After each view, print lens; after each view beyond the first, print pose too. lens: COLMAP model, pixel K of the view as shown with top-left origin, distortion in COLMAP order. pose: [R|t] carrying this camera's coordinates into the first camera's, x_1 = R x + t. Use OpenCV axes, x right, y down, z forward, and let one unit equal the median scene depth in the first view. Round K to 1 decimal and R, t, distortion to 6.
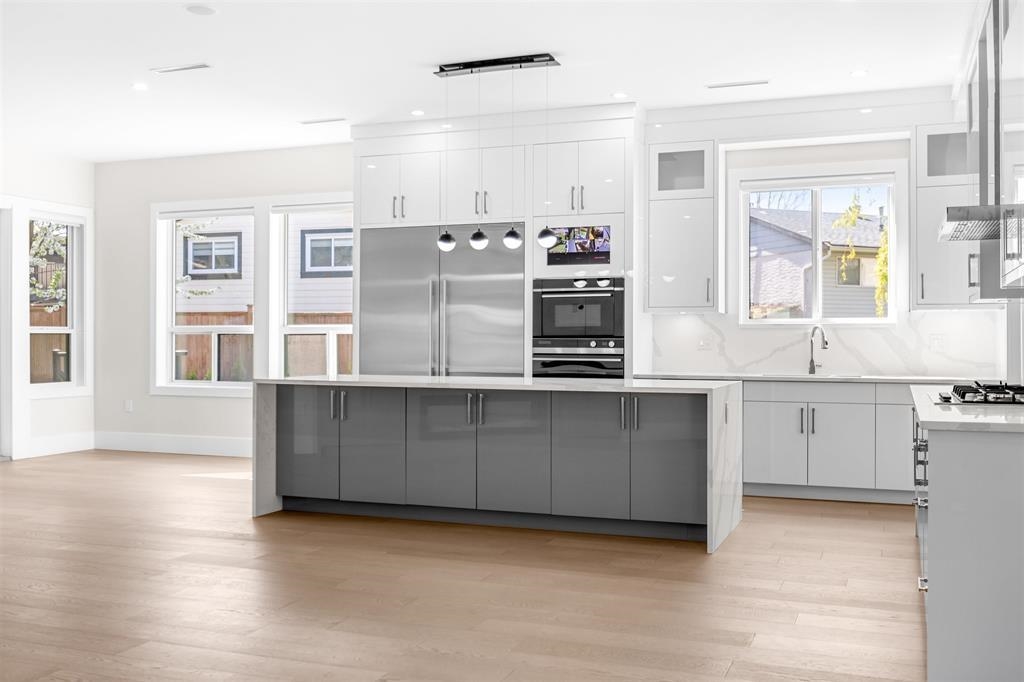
lens RADIAL K [[1044.2, 0, 520.0], [0, 1044.2, 351.2], [0, 0, 1]] dist [-0.040012, 0.000000]
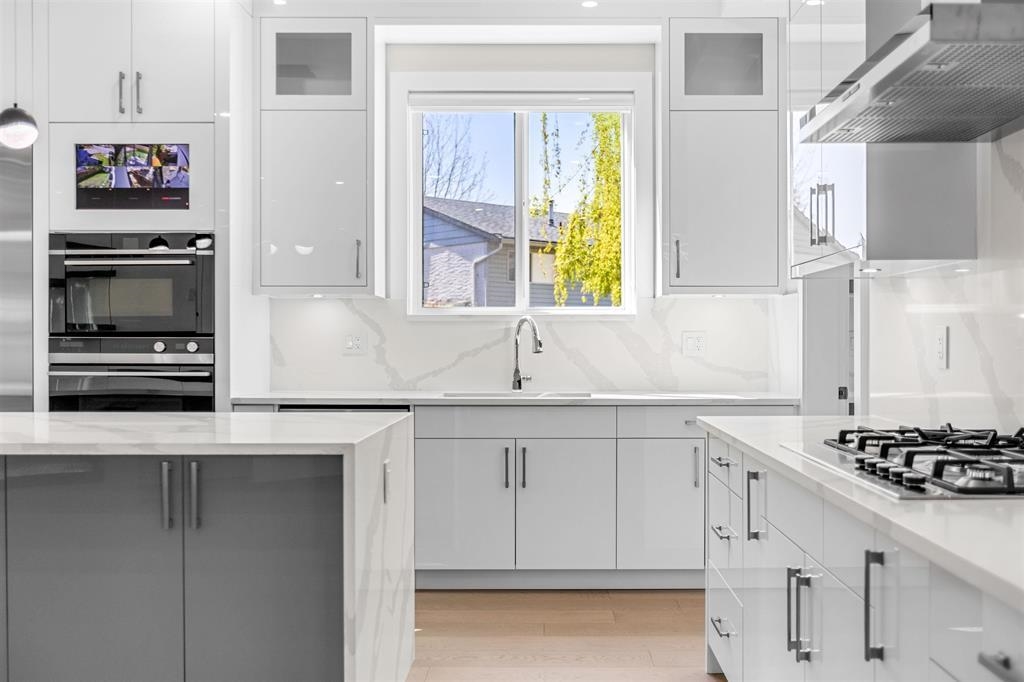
lens RADIAL K [[1044.2, 0, 518.3], [0, 1044.2, 349.7], [0, 0, 1]] dist [-0.040012, 0.000000]
pose [[0.950552, -0.004199, 0.310536, 0.079708], [0.004672, 0.999989, -0.000779, -0.003917], [-0.310530, 0.002191, 0.950561, 0.387501]]
